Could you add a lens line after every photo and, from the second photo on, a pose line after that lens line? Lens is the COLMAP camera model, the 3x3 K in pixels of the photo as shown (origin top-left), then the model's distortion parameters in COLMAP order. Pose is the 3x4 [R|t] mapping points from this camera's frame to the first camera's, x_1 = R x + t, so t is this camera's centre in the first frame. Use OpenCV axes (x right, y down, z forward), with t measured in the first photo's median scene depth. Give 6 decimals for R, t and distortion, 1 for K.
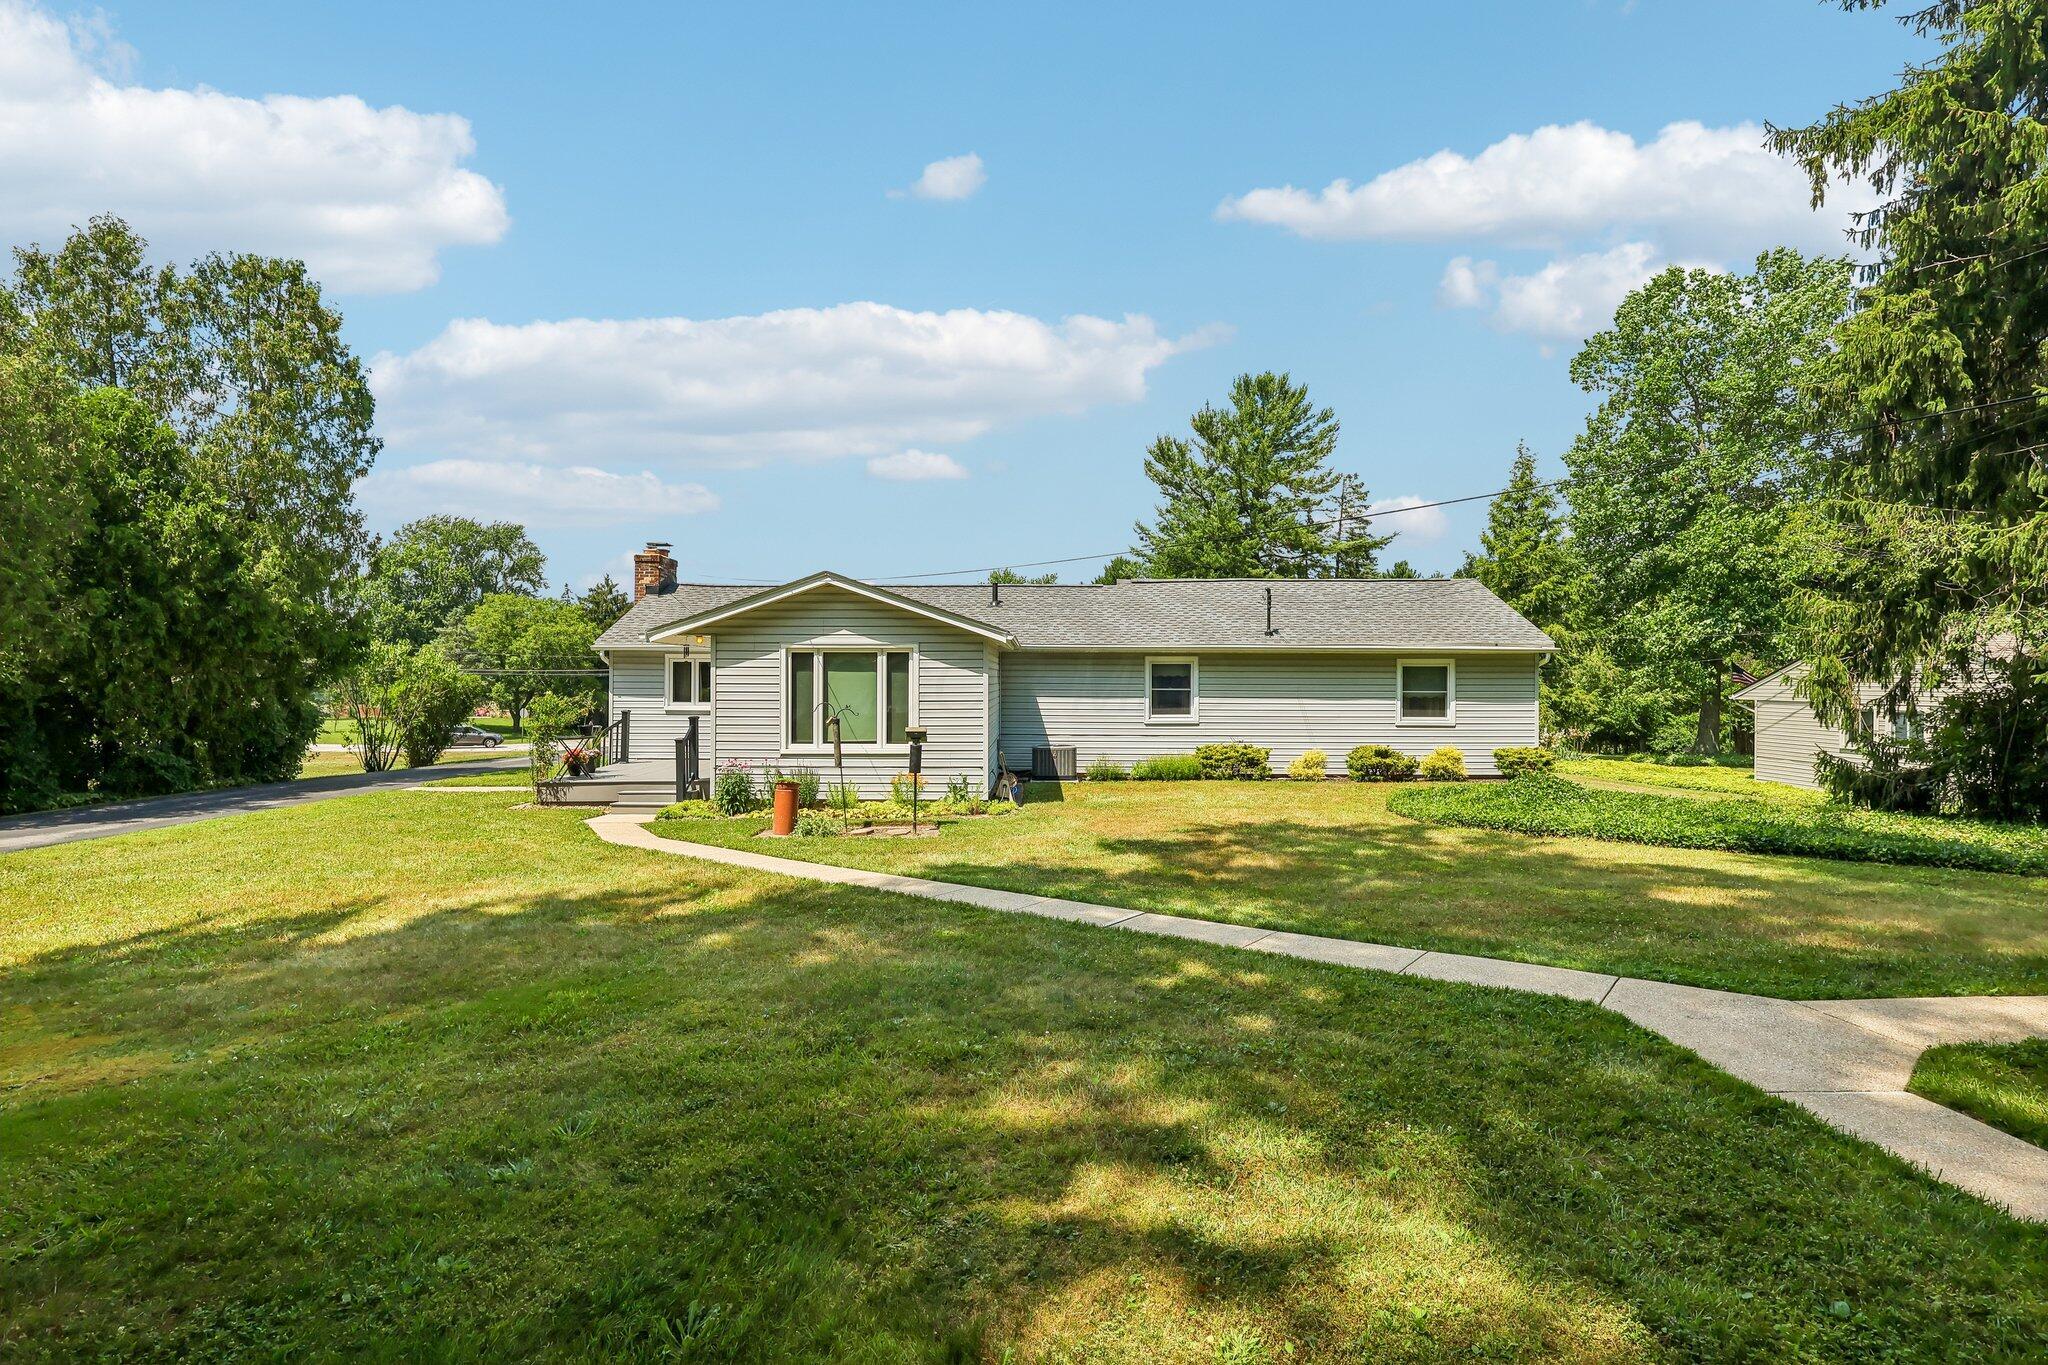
lens RADIAL K [[959.2, 0, 1024.0], [0, 959.2, 682.5], [0, 0, 1]] dist [0.000587, -0.000750]
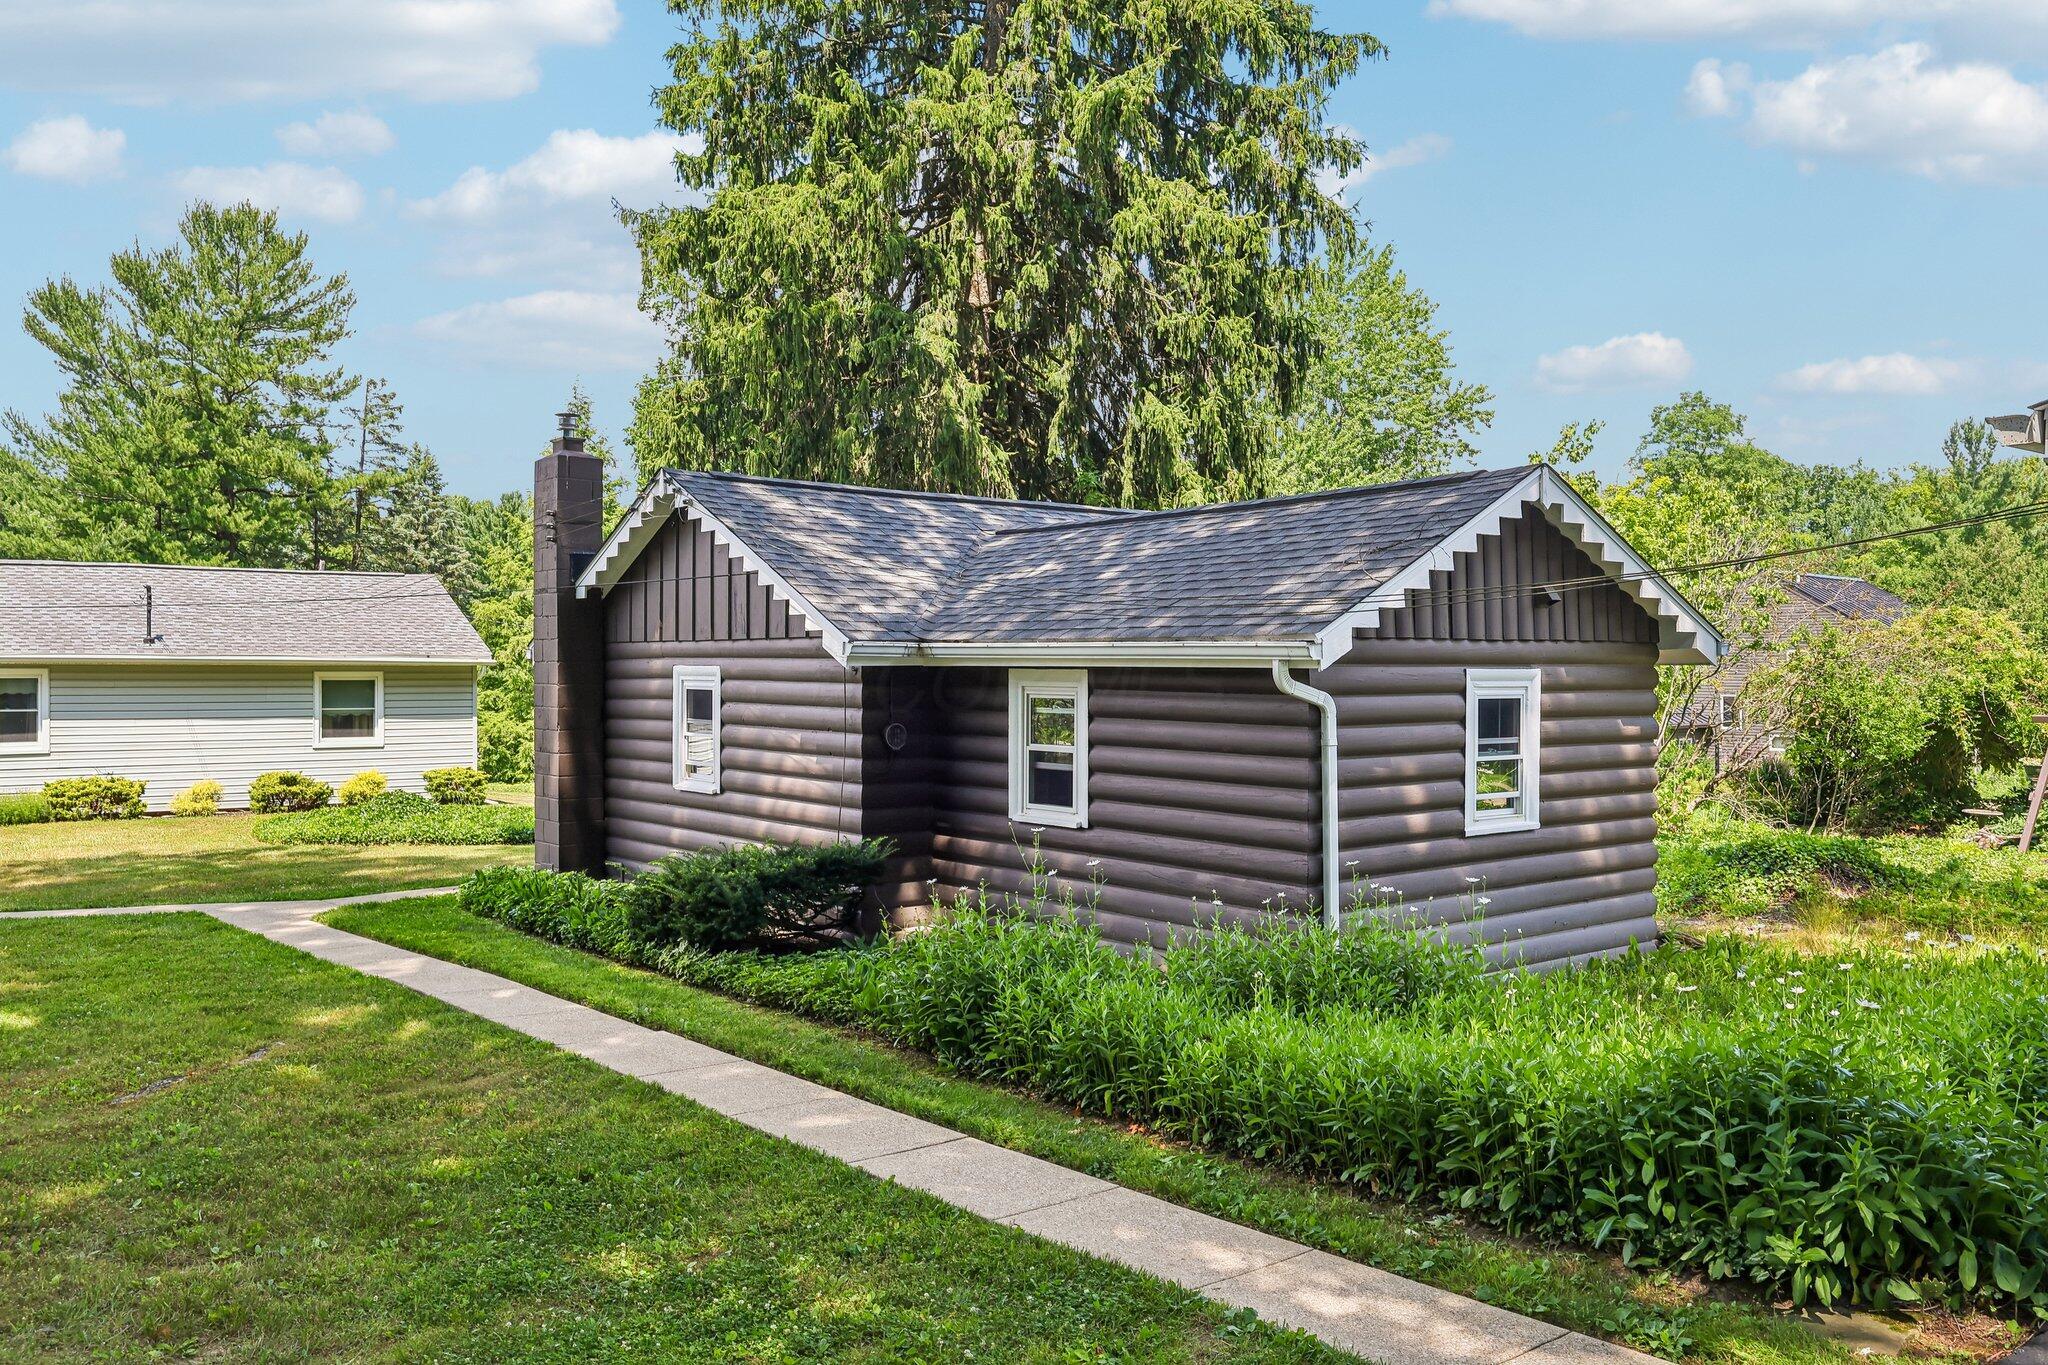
lens RADIAL K [[1618.4, 0, 1024.0], [0, 1618.4, 682.5], [0, 0, 1]] dist [0.007603, -0.000223]
pose [[0.790326, -0.005261, 0.612664, -0.002999], [0.001870, 0.999979, 0.006174, -0.022533], [-0.612683, -0.003734, 0.790320, -0.557032]]
